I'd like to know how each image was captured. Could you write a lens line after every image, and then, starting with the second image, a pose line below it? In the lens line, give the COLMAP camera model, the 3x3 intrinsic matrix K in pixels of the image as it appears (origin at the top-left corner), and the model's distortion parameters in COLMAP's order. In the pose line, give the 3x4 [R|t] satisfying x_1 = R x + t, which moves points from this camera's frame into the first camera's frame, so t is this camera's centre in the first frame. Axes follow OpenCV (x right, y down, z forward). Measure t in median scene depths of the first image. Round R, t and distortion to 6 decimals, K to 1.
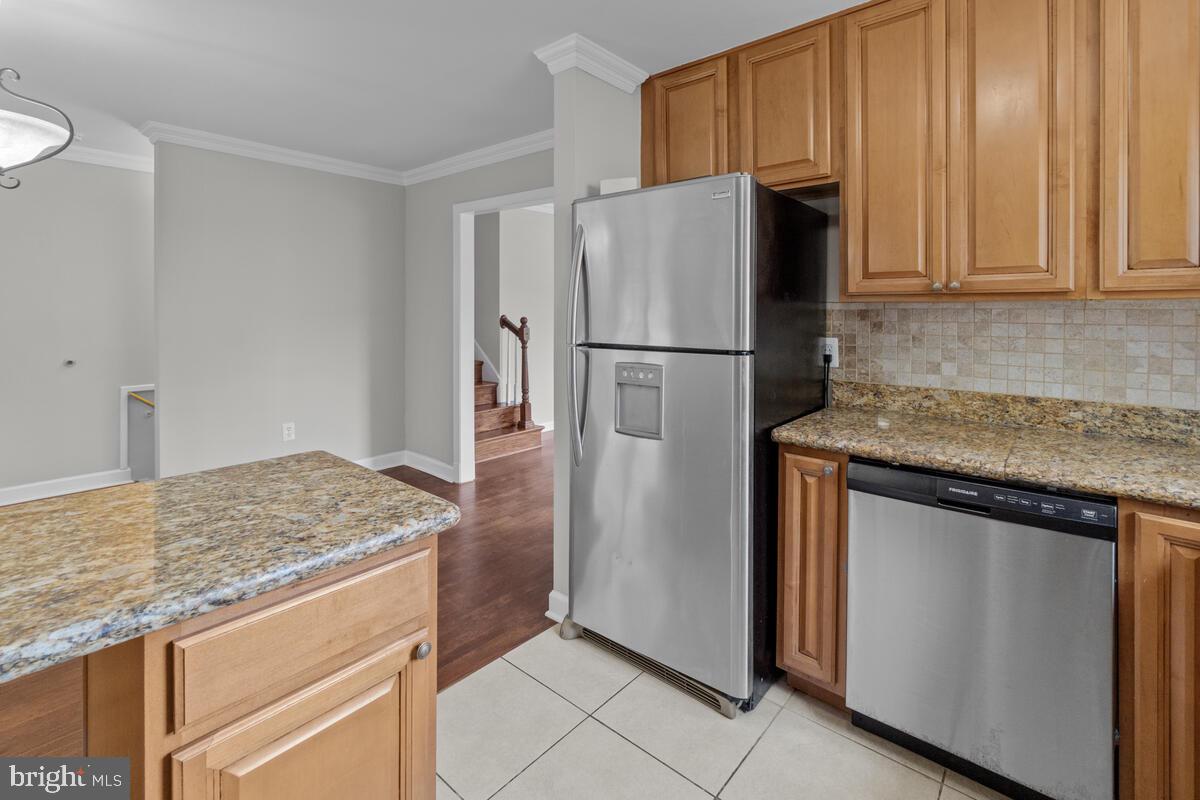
lens RADIAL K [[549.6, 0, 586.2], [0, 549.6, 313.2], [0, 0, 1]] dist [-0.001307, 0.000276]
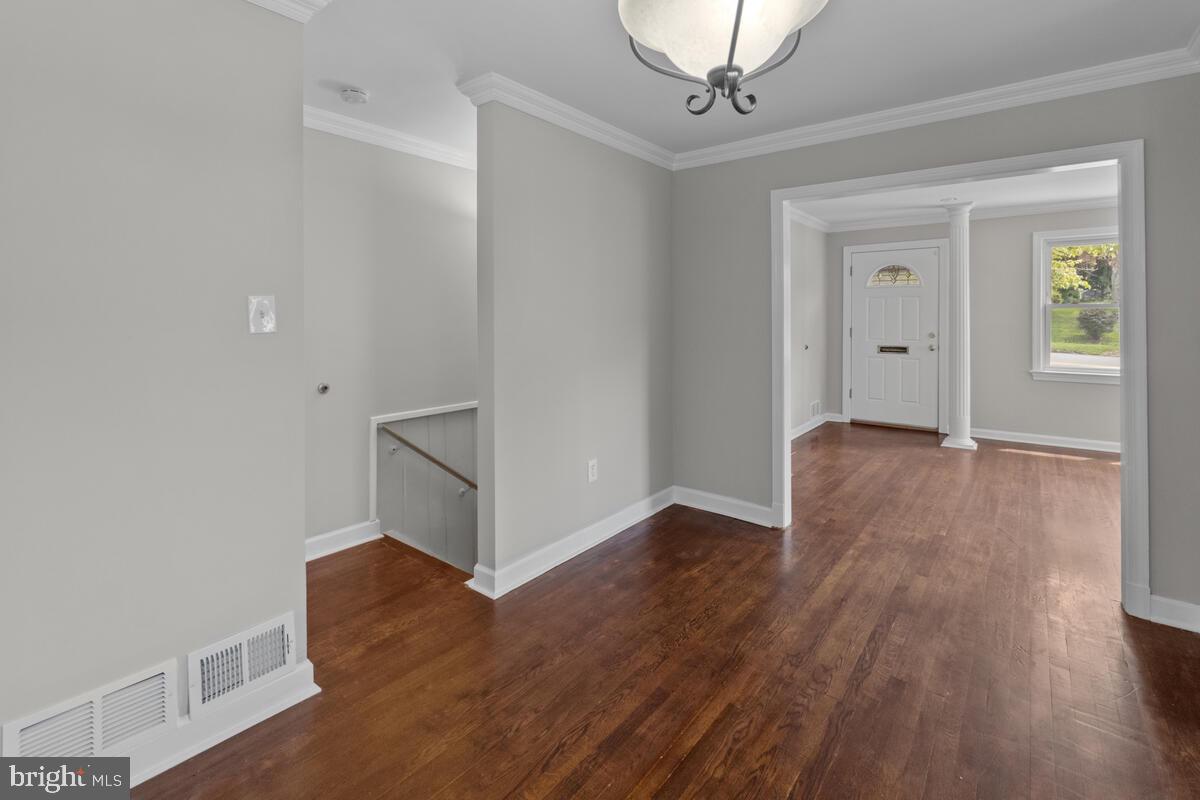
lens RADIAL K [[549.6, 0, 586.2], [0, 549.6, 313.2], [0, 0, 1]] dist [-0.001307, 0.000276]
pose [[0.999035, -0.006779, 0.043386, -1.194613], [0.007391, 0.999875, -0.013966, -0.006360], [-0.043286, 0.014274, 0.998961, 0.398616]]
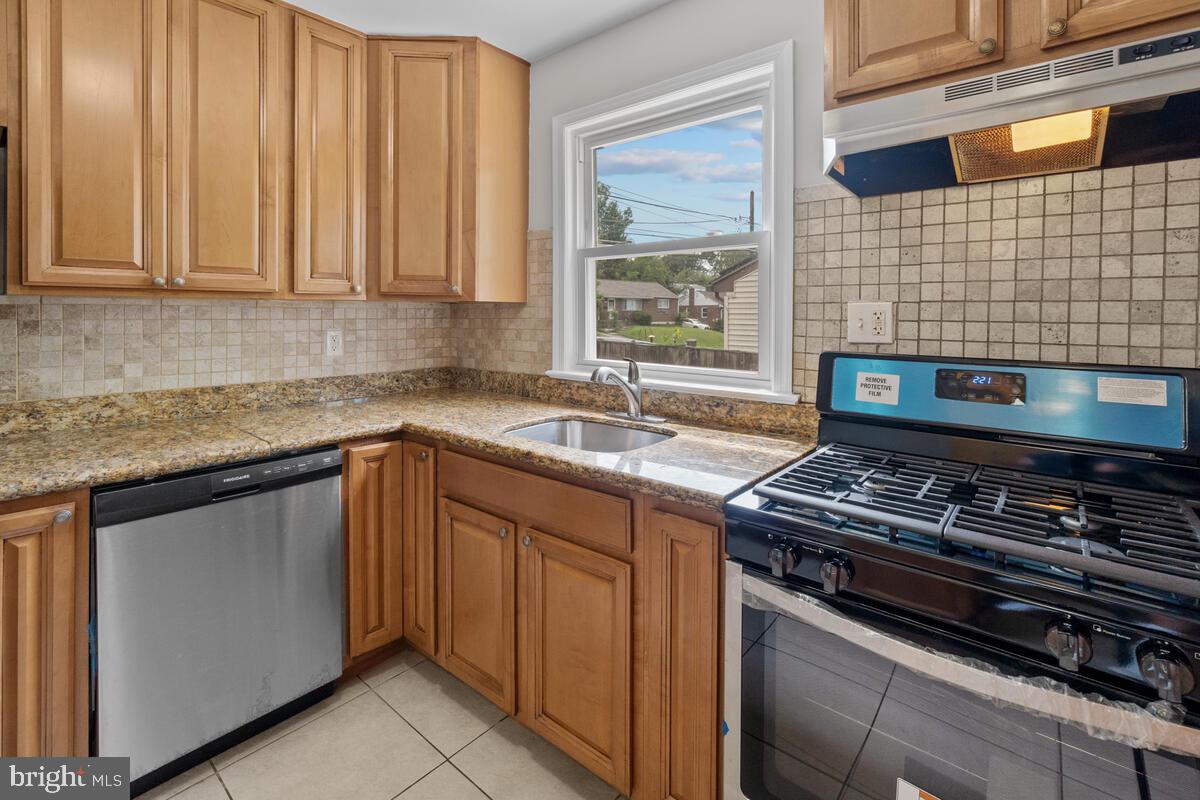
lens RADIAL K [[546.3, 0, 605.6], [0, 546.3, 316.8], [0, 0, 1]] dist [-0.001432, 0.000087]
pose [[-0.023132, -0.009233, 0.999690, -0.295922], [-0.002455, 0.999955, 0.009179, 0.001290], [-0.999729, -0.002242, -0.023153, 0.244404]]
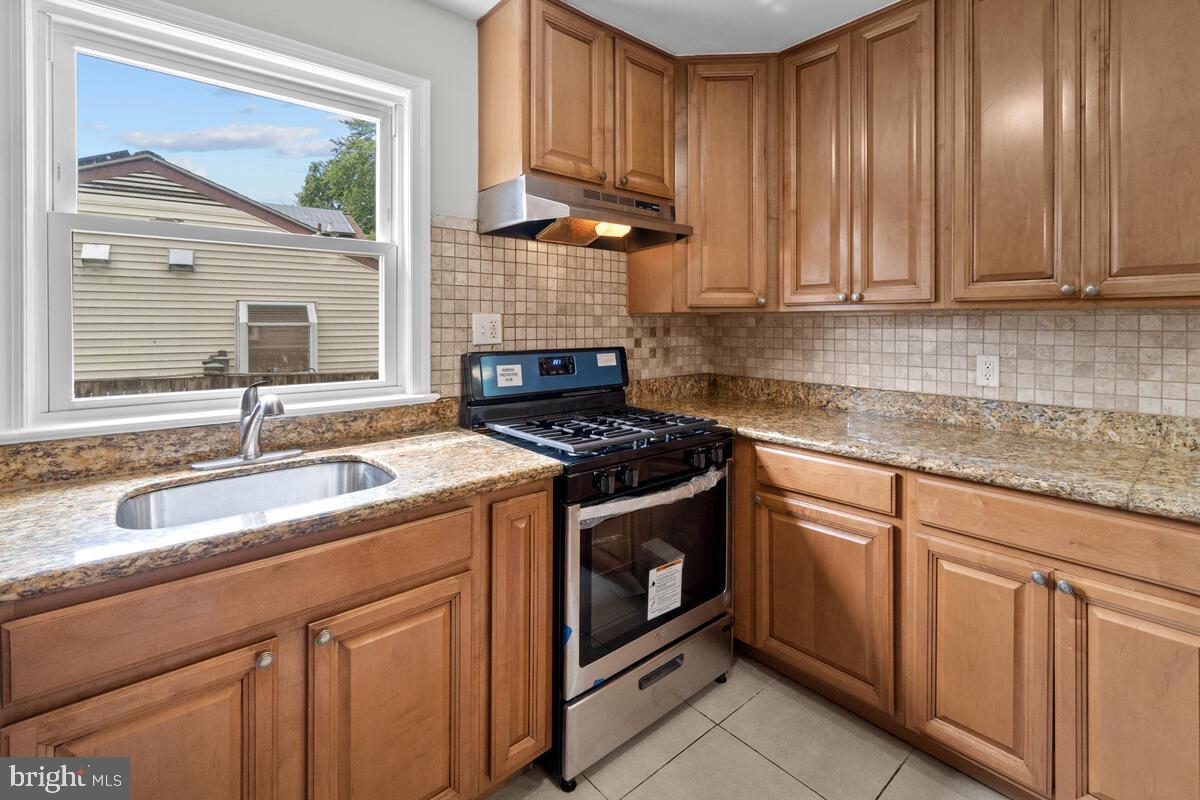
lens RADIAL K [[543.5, 0, 604.1], [0, 543.5, 326.3], [0, 0, 1]] dist [-0.004041, 0.000681]
pose [[-0.990652, -0.003979, 0.136356, 0.126393], [-0.002908, 0.999963, 0.008052, 0.001551], [-0.136383, 0.007581, -0.990627, 0.866963]]
